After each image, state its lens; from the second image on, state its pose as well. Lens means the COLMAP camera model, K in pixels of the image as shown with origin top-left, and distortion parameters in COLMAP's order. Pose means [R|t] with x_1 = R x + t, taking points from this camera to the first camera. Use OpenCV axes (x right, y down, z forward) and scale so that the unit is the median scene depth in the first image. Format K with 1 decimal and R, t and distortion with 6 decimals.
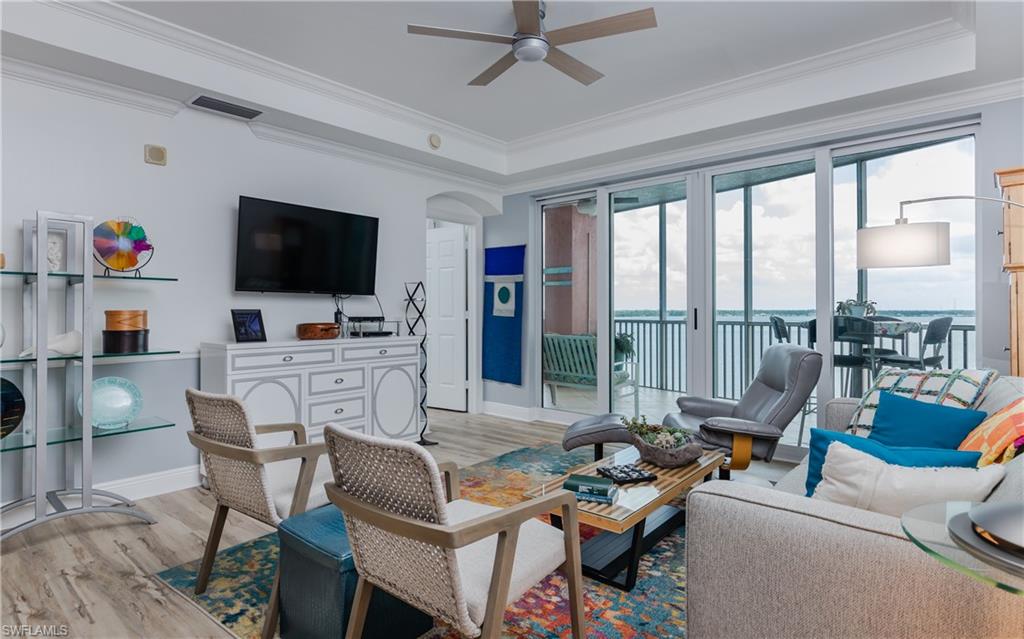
lens RADIAL K [[528.9, 0, 489.7], [0, 528.9, 299.5], [0, 0, 1]] dist [0.001038, 0.000286]
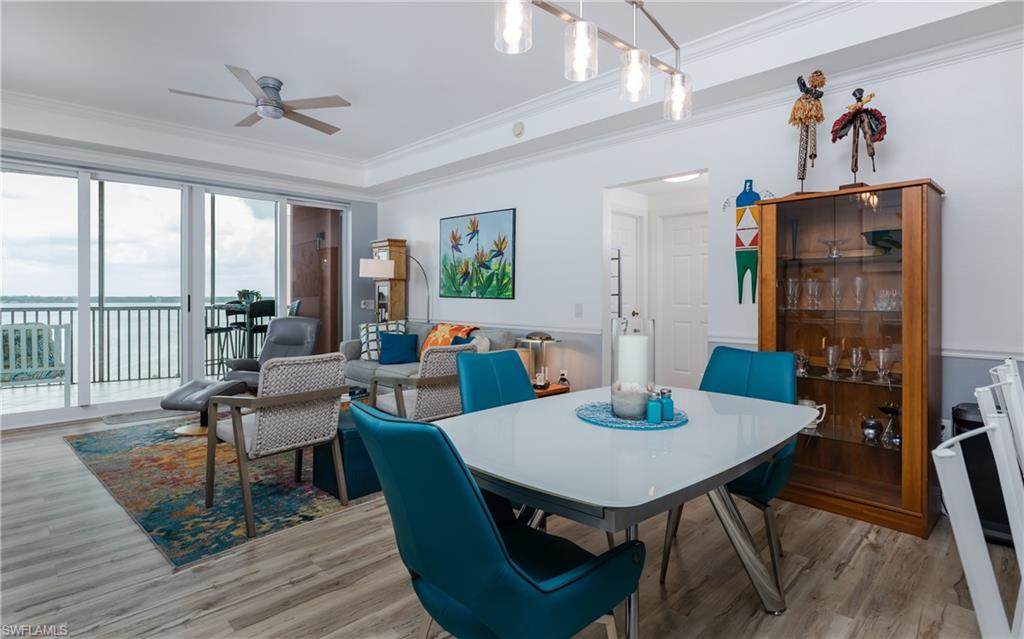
lens RADIAL K [[528.9, 0, 489.7], [0, 528.9, 299.5], [0, 0, 1]] dist [0.001038, 0.000286]
pose [[0.091728, -0.004773, 0.995773, -0.800081], [-0.022097, 0.999733, 0.006827, 0.002141], [-0.995539, -0.022630, 0.091598, 0.178629]]
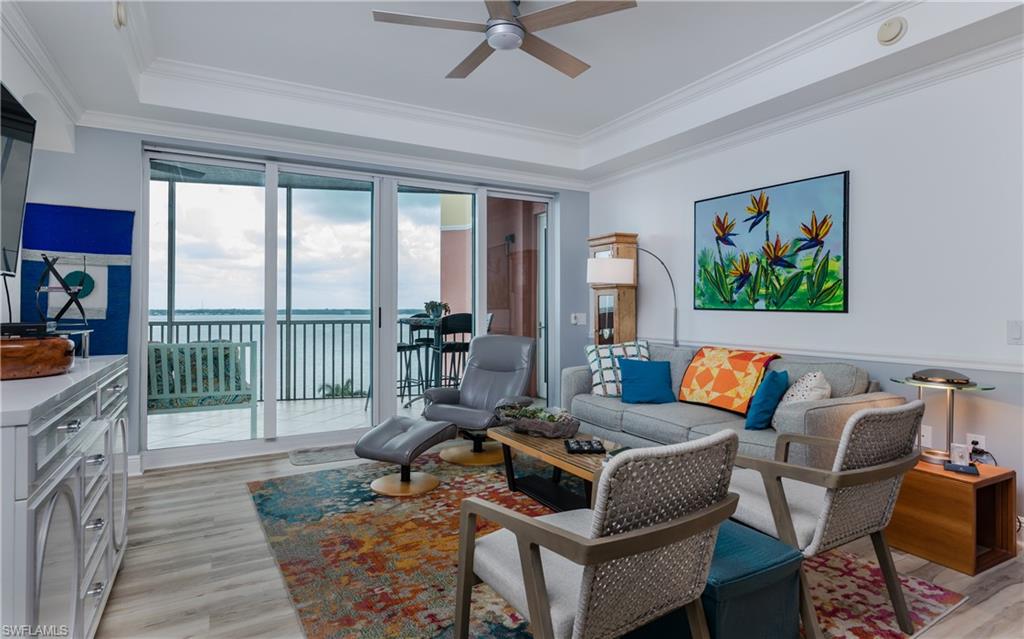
lens RADIAL K [[525.3, 0, 498.1], [0, 525.3, 302.6], [0, 0, 1]] dist [0.000462, 0.000076]
pose [[0.339021, 0.011910, 0.940703, -0.510102], [-0.019428, 0.999795, -0.005657, 0.007680], [-0.940578, -0.016358, 0.339183, 0.434630]]
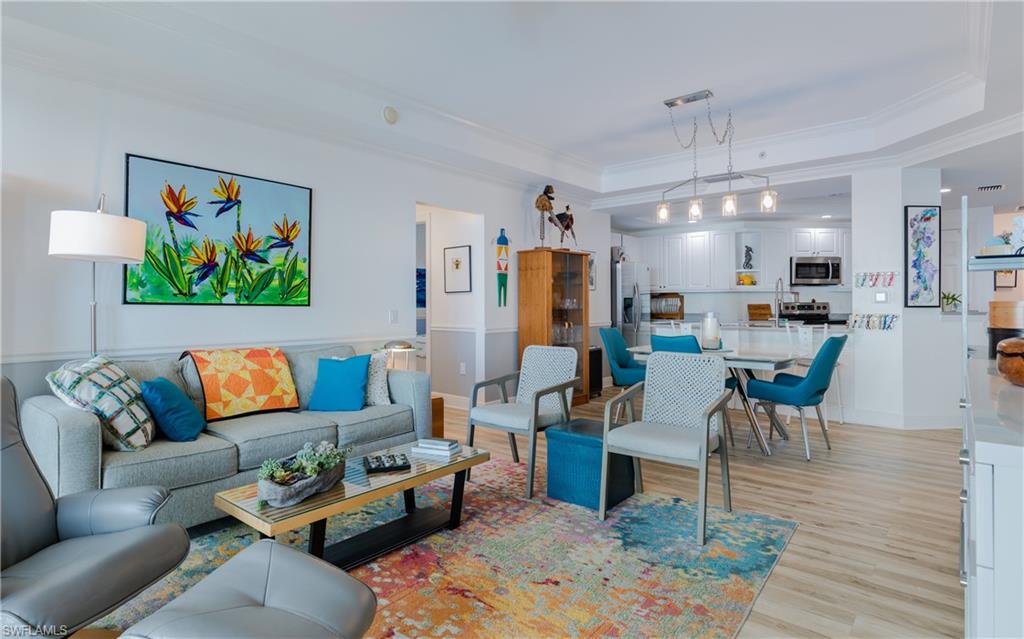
lens RADIAL K [[561.7, 0, 509.8], [0, 561.7, 299.5], [0, 0, 1]] dist [-0.000286, -0.000022]
pose [[-0.999055, 0.002043, -0.043408, 0.035760], [0.003166, 0.999662, -0.025822, 0.021975], [0.043340, -0.025935, -0.998724, 1.162182]]
